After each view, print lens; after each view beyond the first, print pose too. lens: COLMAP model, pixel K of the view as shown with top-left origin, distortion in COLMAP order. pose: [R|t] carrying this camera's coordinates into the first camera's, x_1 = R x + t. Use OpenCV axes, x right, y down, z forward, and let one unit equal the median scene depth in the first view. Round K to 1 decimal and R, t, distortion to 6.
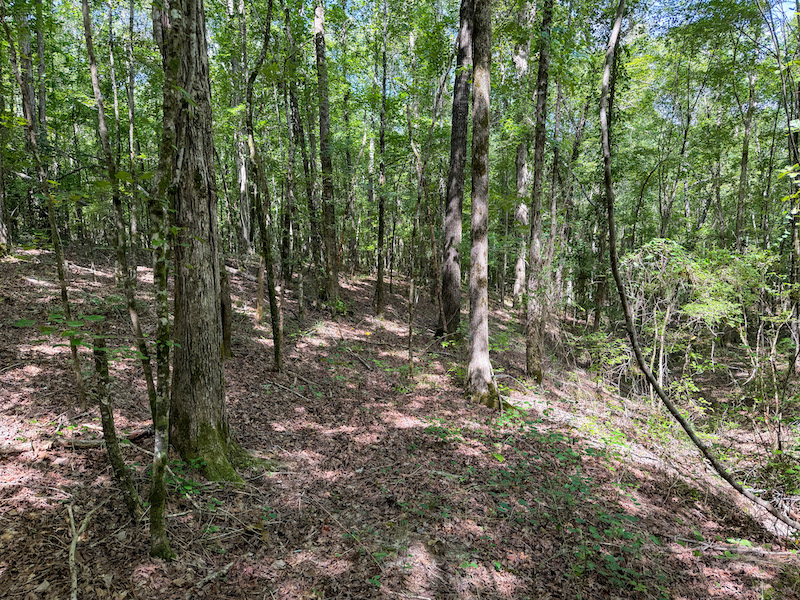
lens RADIAL K [[558.2, 0, 403.3], [0, 558.2, 299.1], [0, 0, 1]] dist [0.046695, -0.050953]
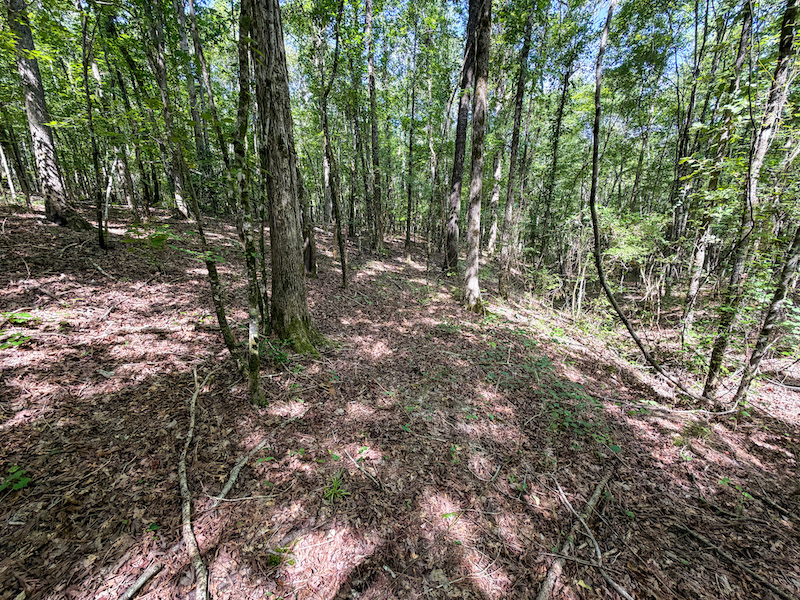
lens RADIAL K [[316.9, 0, 402.8], [0, 316.9, 296.7], [0, 0, 1]] dist [0.002486, 0.000104]
pose [[0.998369, 0.017383, -0.054371, -0.008893], [-0.009903, 0.990805, 0.134933, 0.030688], [0.056217, -0.134174, 0.989362, 0.110868]]
